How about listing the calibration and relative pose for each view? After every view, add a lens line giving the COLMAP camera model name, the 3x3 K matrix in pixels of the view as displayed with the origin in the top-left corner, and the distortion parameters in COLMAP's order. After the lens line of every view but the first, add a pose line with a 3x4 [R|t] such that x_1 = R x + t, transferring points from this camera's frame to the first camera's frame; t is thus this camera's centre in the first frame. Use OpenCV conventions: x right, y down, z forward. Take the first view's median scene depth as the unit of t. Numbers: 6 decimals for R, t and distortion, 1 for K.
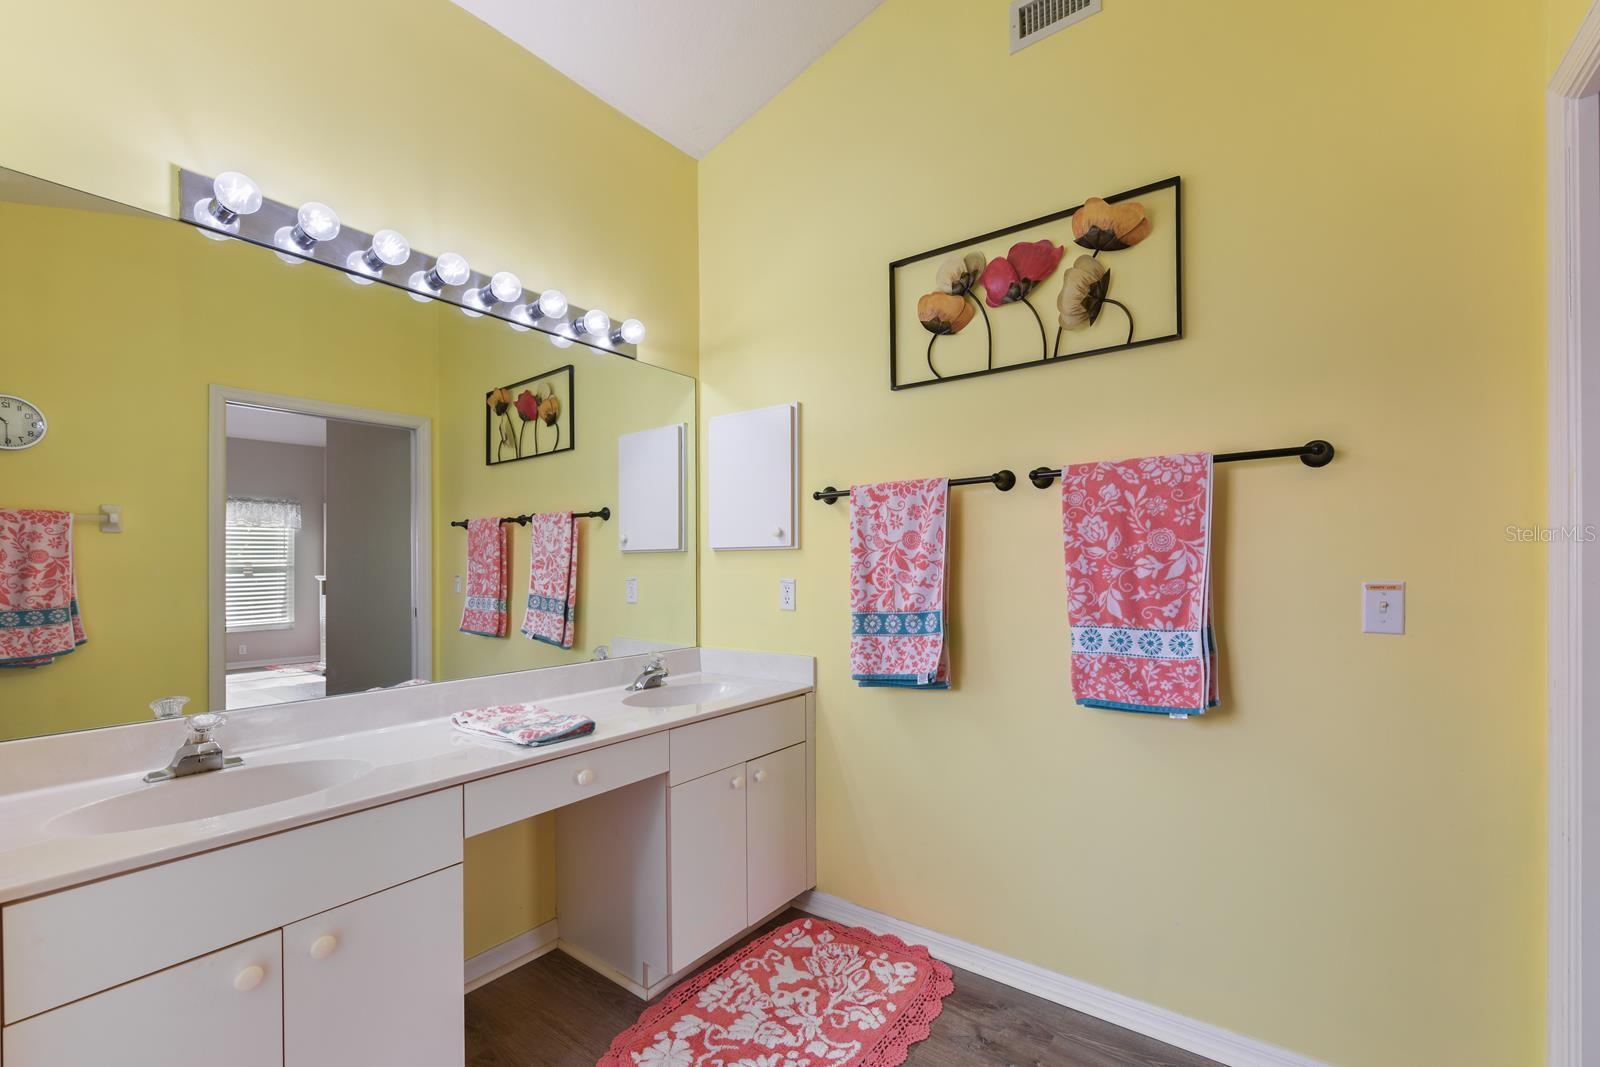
lens RADIAL K [[663.7, 0, 799.6], [0, 663.7, 563.0], [0, 0, 1]] dist [0.002116, -0.000057]
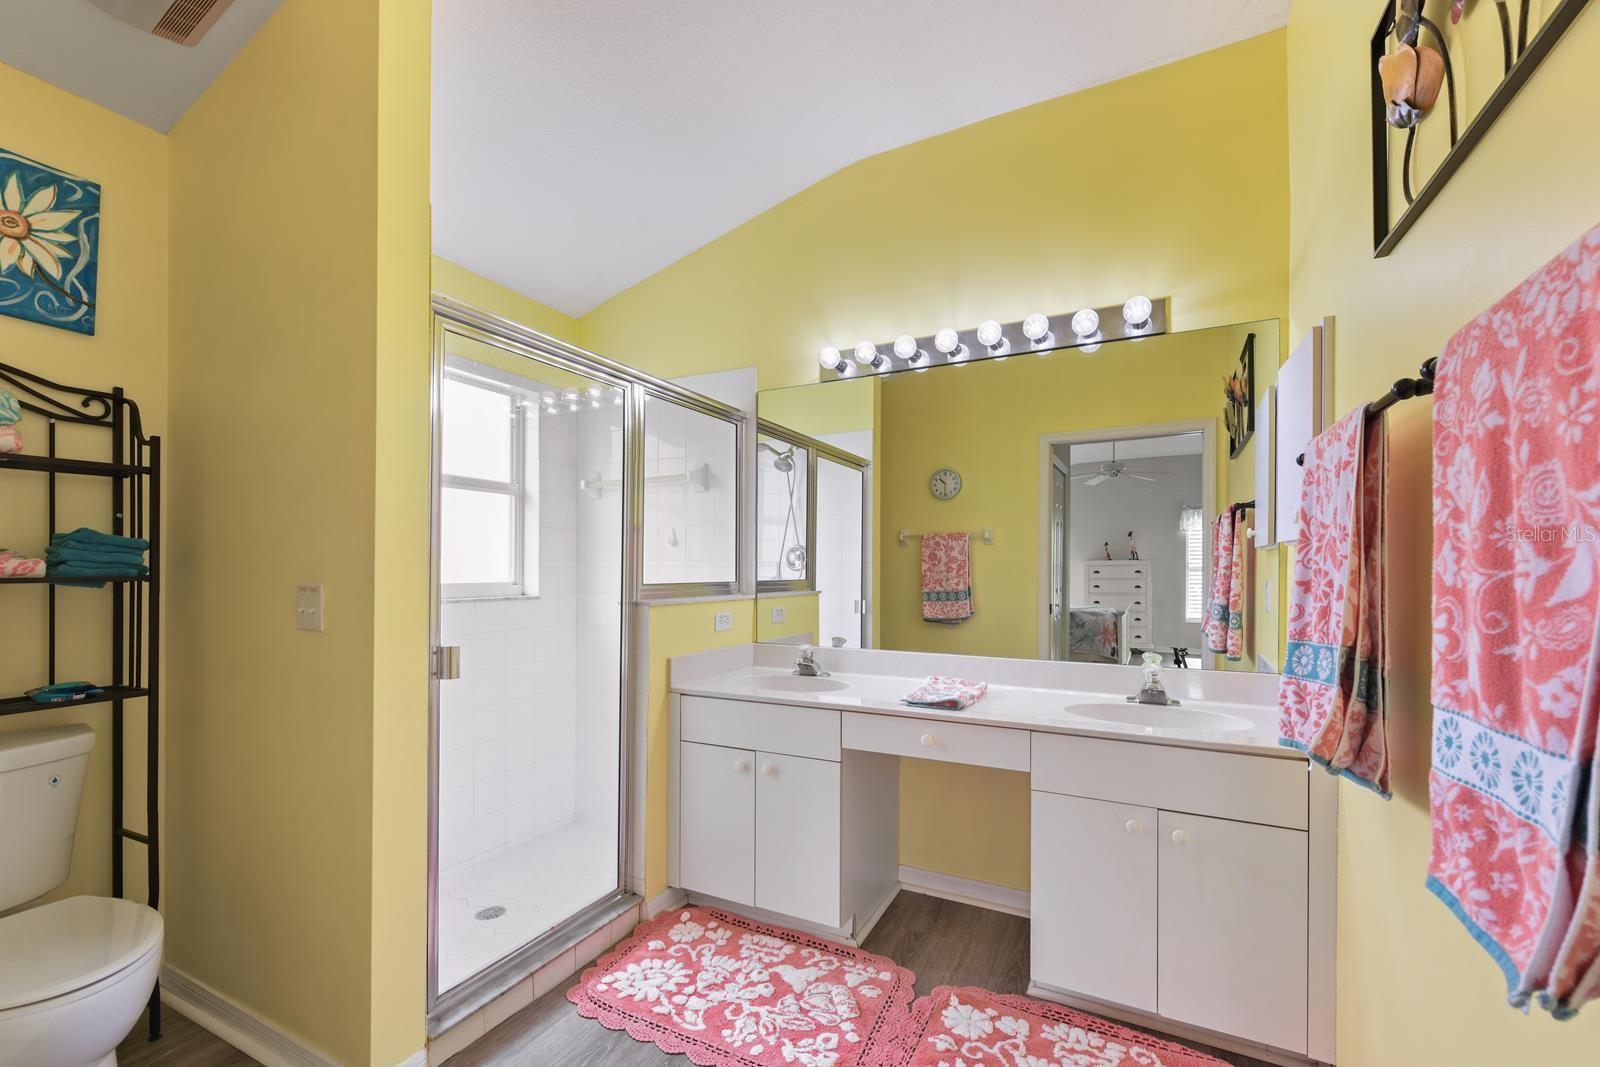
lens RADIAL K [[672.7, 0, 785.9], [0, 672.7, 565.7], [0, 0, 1]] dist [0.000917, -0.000186]
pose [[0.150058, 0.000407, -0.988677, 0.698162], [0.003368, 0.999994, 0.000923, 0.001755], [0.988671, -0.003468, 0.150056, 0.458545]]
